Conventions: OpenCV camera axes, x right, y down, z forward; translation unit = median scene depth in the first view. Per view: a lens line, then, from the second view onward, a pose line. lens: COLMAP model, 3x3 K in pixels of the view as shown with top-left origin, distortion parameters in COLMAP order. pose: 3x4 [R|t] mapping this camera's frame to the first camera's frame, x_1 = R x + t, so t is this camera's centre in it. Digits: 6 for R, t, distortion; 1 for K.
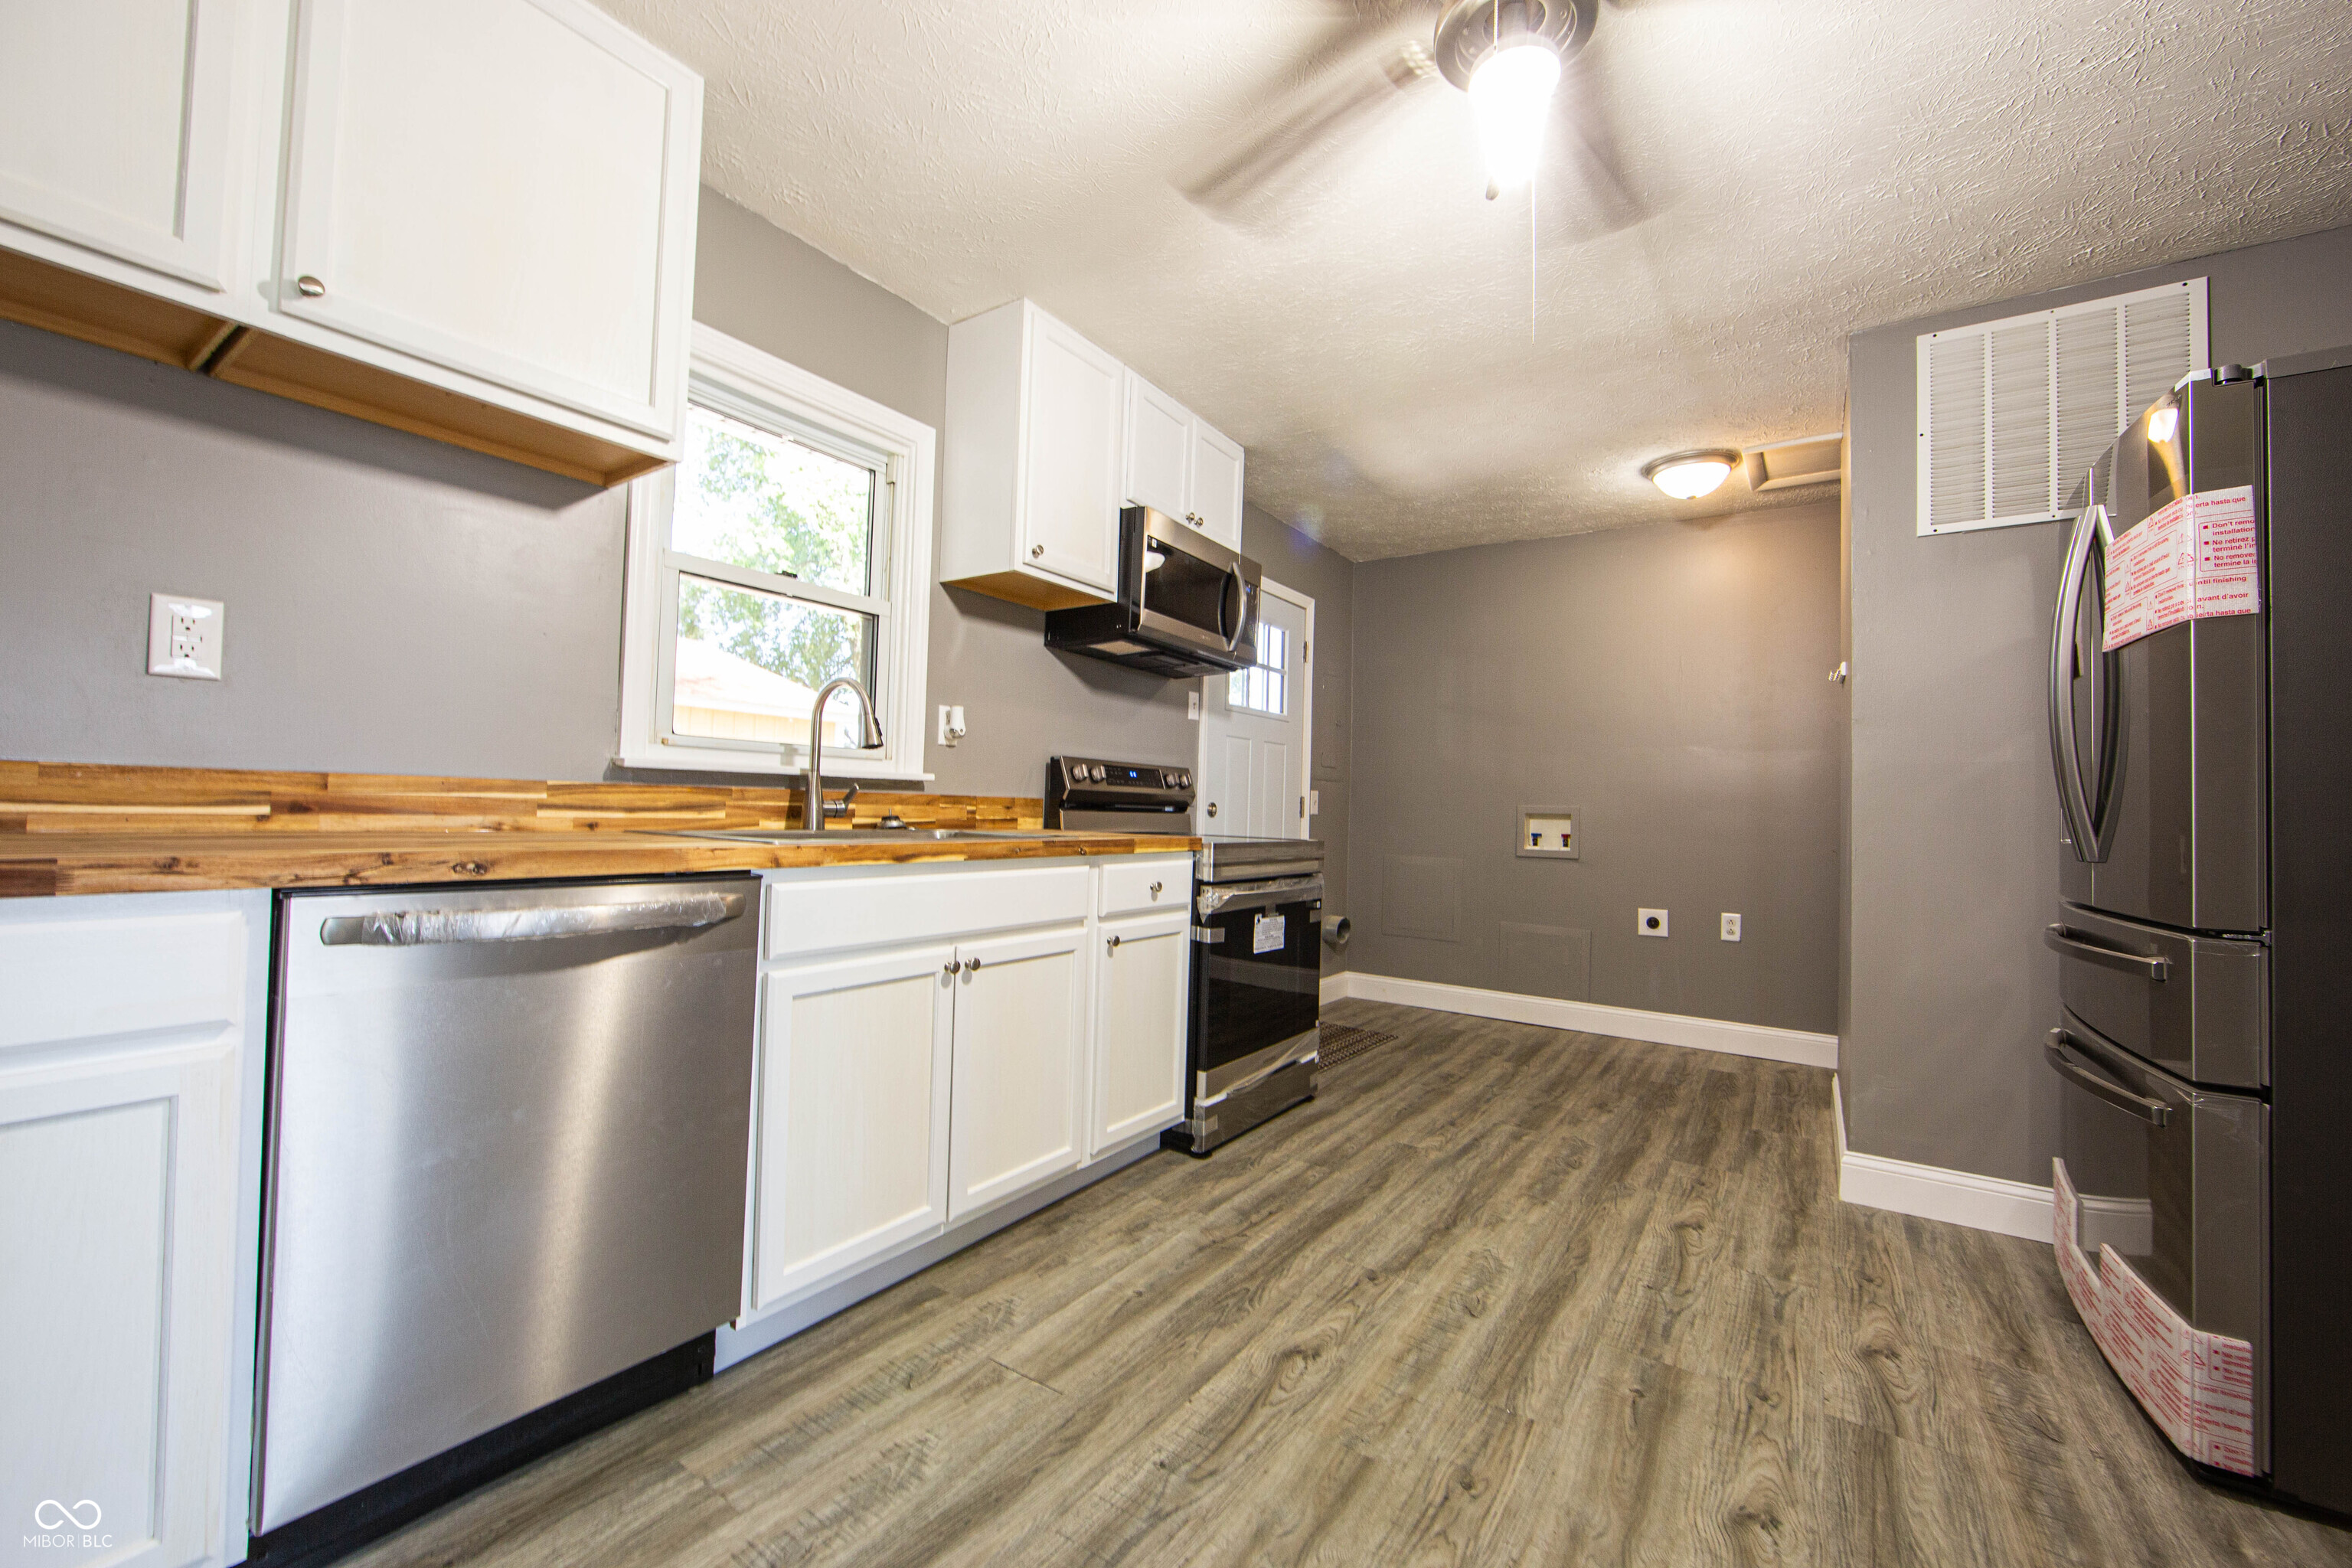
lens RADIAL K [[933.9, 0, 1181.7], [0, 933.9, 784.7], [0, 0, 1]] dist [-0.013543, 0.002274]
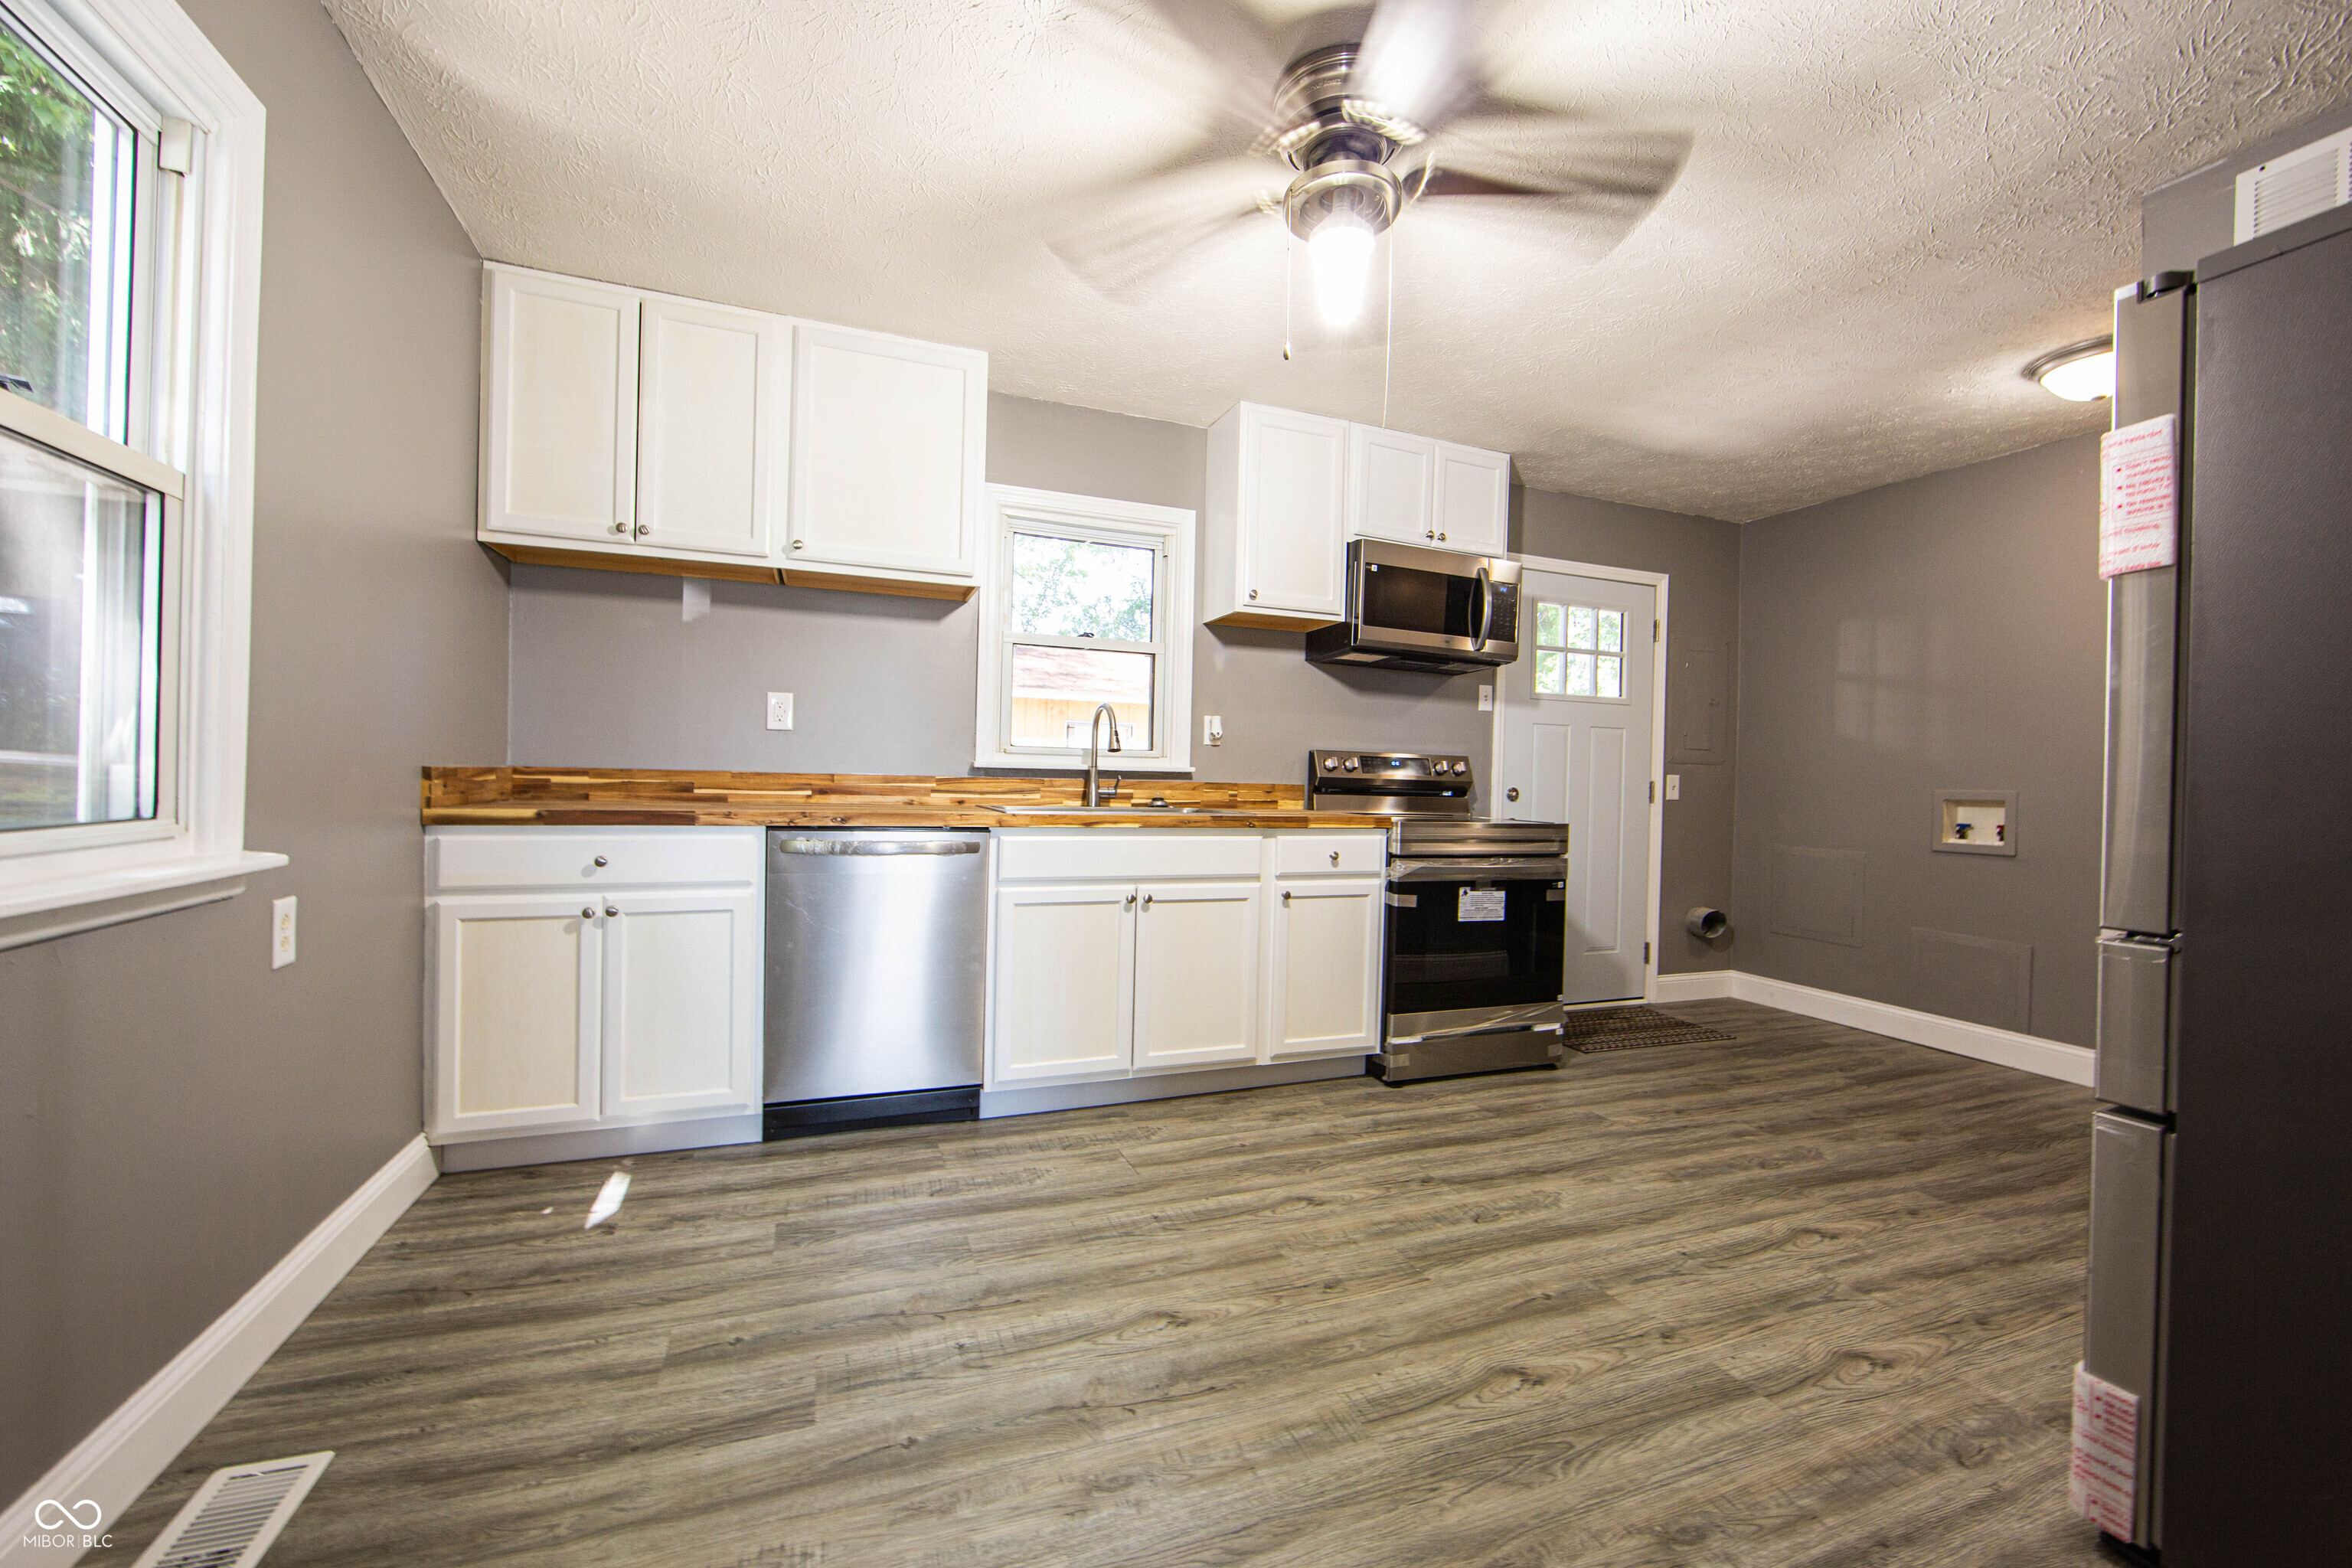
lens RADIAL K [[933.9, 0, 1170.2], [0, 933.9, 785.2], [0, 0, 1]] dist [-0.013543, 0.002274]
pose [[0.818065, -0.004181, -0.575111, 0.563651], [0.013202, 0.999847, 0.011510, -0.001616], [0.574974, -0.017009, 0.817995, -0.151732]]
